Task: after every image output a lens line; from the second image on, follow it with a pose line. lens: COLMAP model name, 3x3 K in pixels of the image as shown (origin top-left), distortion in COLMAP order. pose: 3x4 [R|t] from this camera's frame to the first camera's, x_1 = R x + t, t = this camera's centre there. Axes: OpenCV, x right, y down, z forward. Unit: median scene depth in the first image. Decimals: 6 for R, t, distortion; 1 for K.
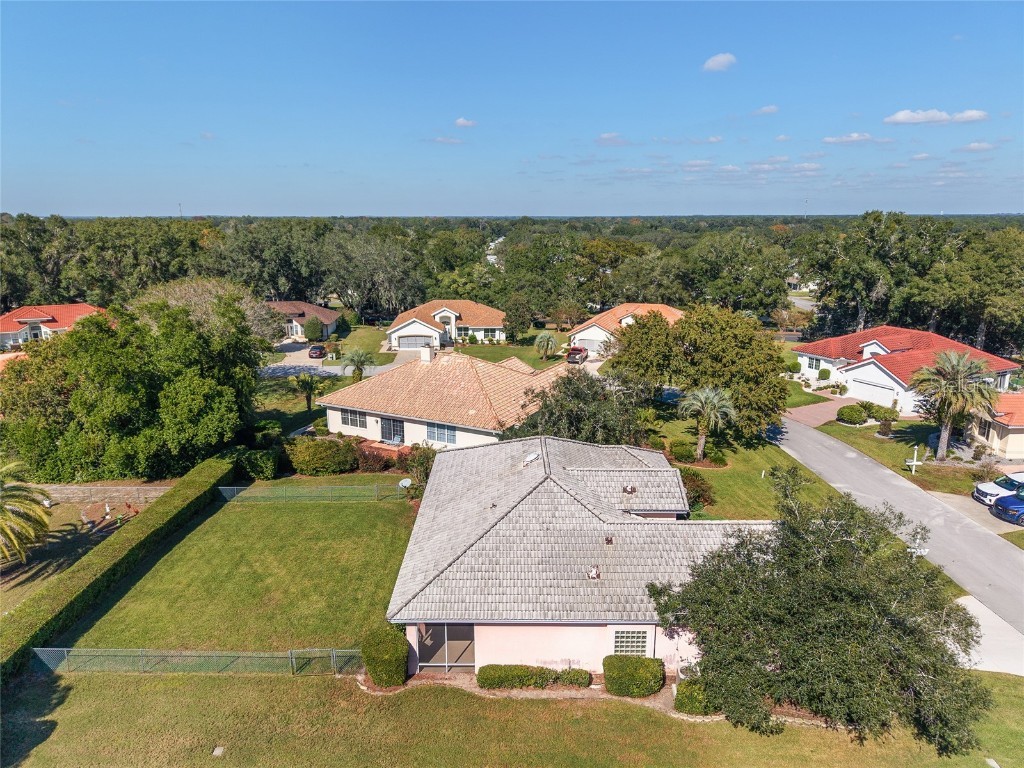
lens RADIAL K [[695.2, 0, 507.3], [0, 695.2, 383.4], [0, 0, 1]] dist [-0.005338, 0.005375]
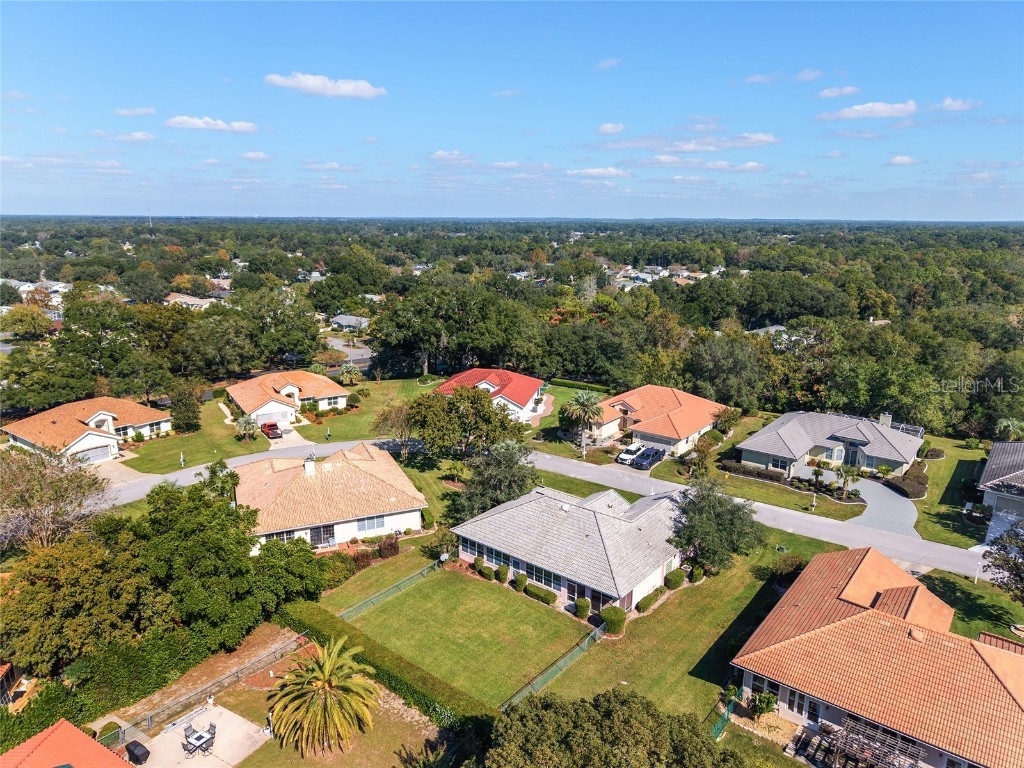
lens RADIAL K [[685.8, 0, 495.4], [0, 685.8, 387.6], [0, 0, 1]] dist [0.028879, -0.035051]
pose [[0.628151, -0.184010, 0.756020, -1.085313], [0.176704, 0.979983, 0.091703, -0.313498], [-0.757761, 0.075989, 0.648092, -0.055130]]
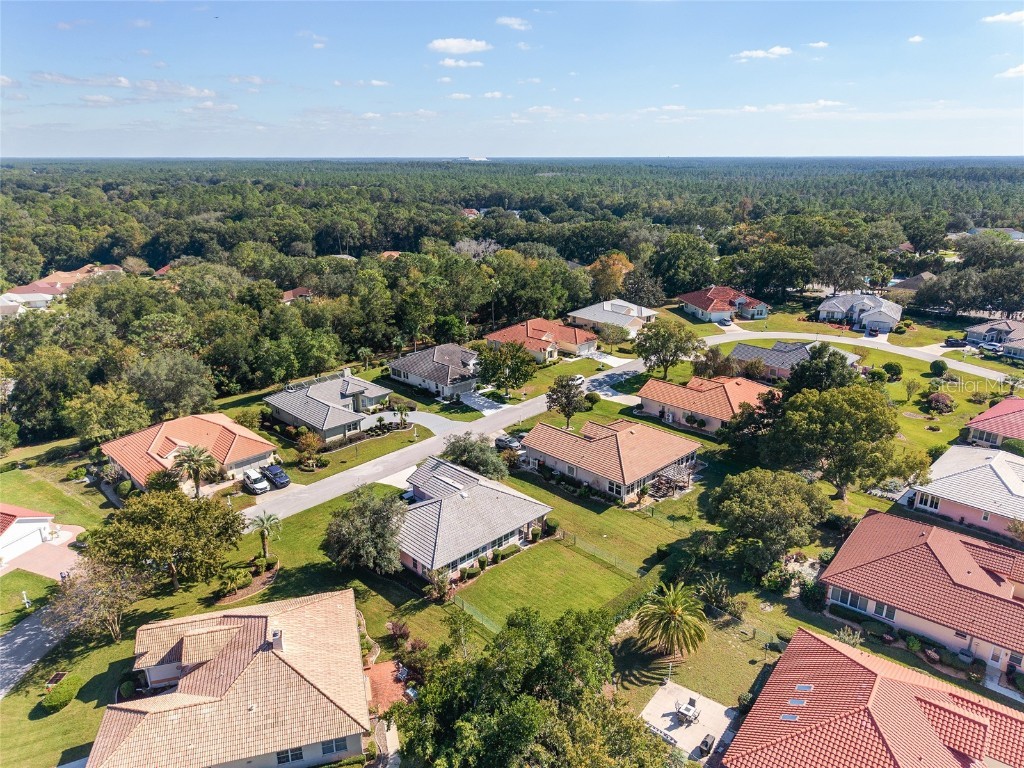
lens RADIAL K [[685.8, 0, 516.5], [0, 685.8, 389.2], [0, 0, 1]] dist [0.028879, -0.035051]
pose [[-0.717305, -0.227397, 0.658608, -1.188986], [0.158567, 0.867165, 0.472103, -0.982548], [-0.678476, 0.443075, -0.585964, 1.603843]]
